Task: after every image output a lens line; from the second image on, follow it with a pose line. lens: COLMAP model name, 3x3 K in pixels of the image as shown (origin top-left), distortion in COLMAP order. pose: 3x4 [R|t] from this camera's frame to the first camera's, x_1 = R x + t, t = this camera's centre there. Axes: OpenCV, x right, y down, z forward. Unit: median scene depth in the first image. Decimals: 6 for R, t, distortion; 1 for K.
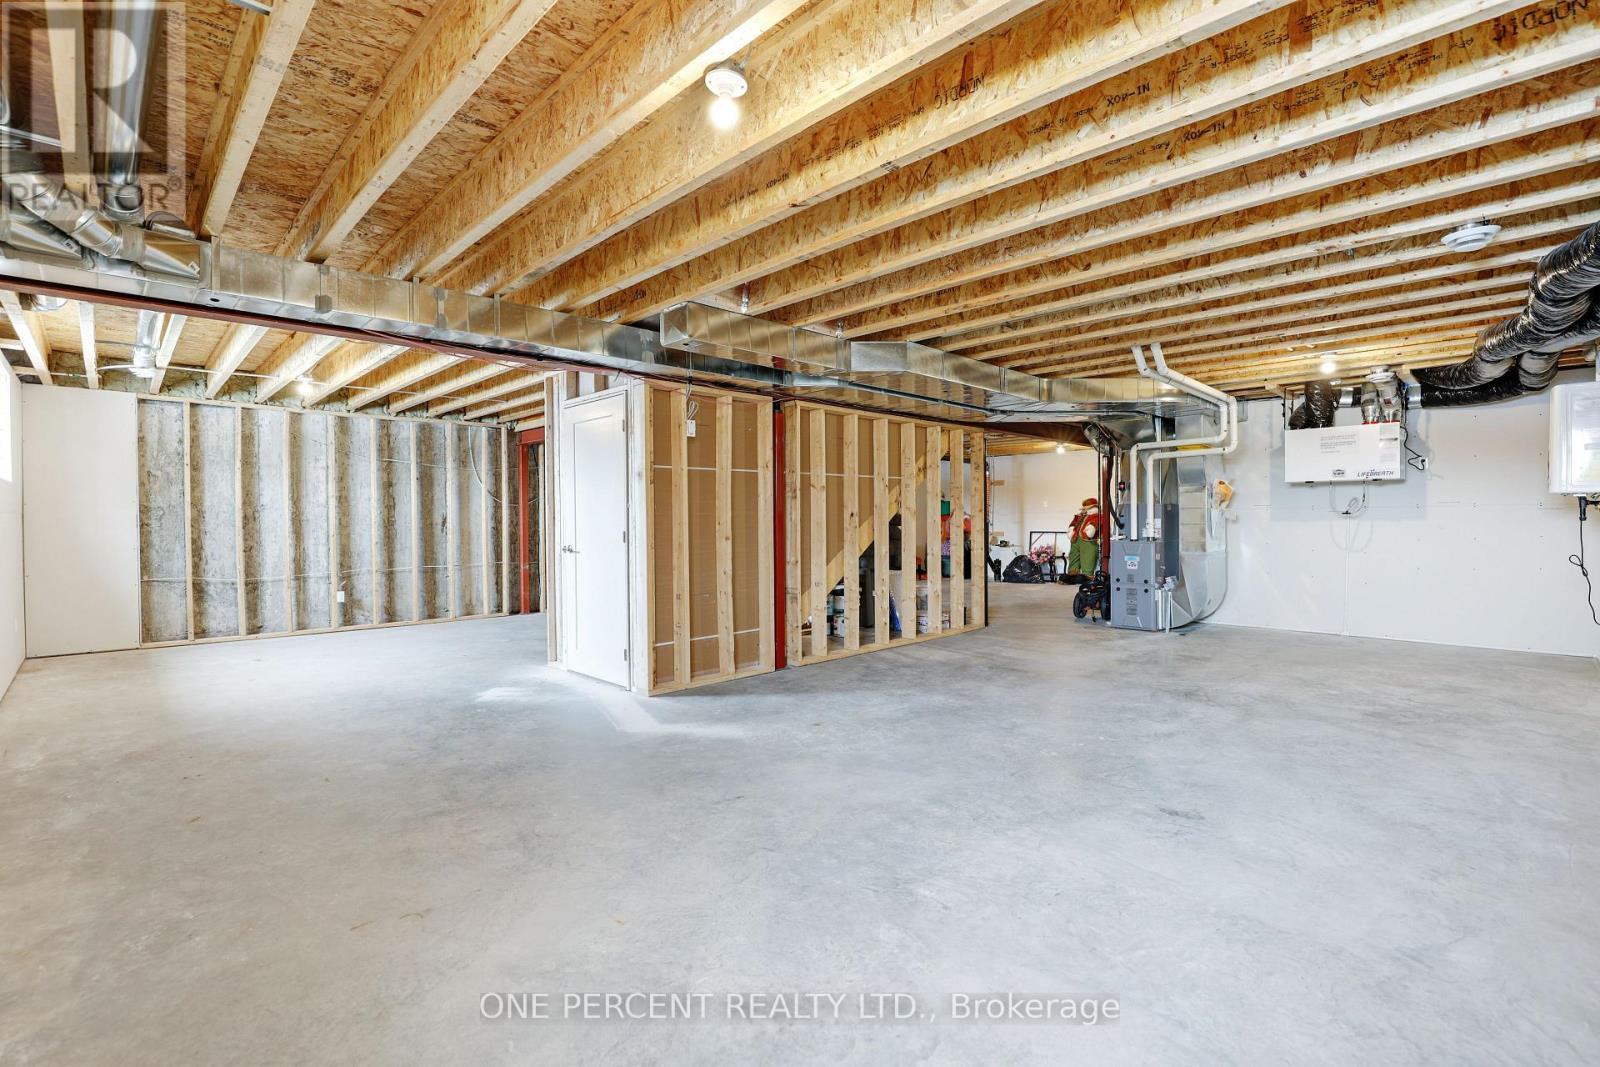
lens RADIAL K [[728.8, 0, 801.0], [0, 728.8, 529.7], [0, 0, 1]] dist [-0.024888, 0.000049]
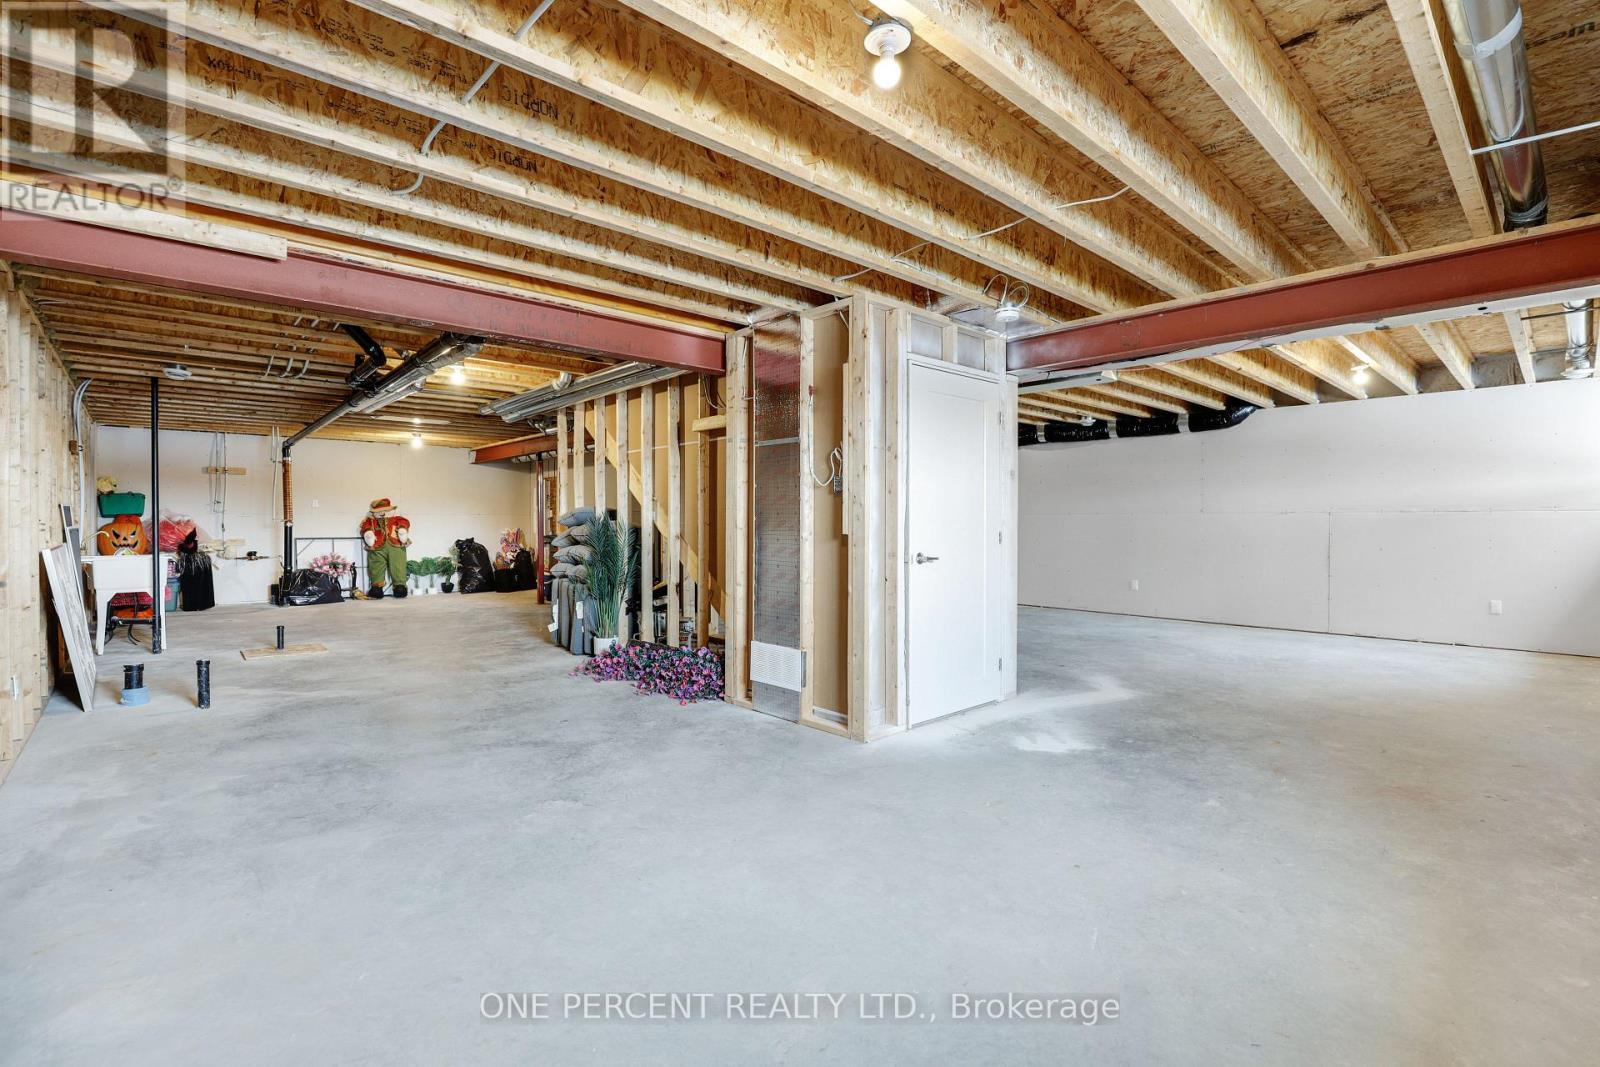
lens RADIAL K [[728.8, 0, 800.8], [0, 728.8, 532.3], [0, 0, 1]] dist [-0.024888, 0.000049]
pose [[0.028221, -0.010819, 0.999543, -1.457373], [0.015922, 0.999819, 0.010372, -0.011995], [-0.999475, 0.015622, 0.028388, 1.521054]]
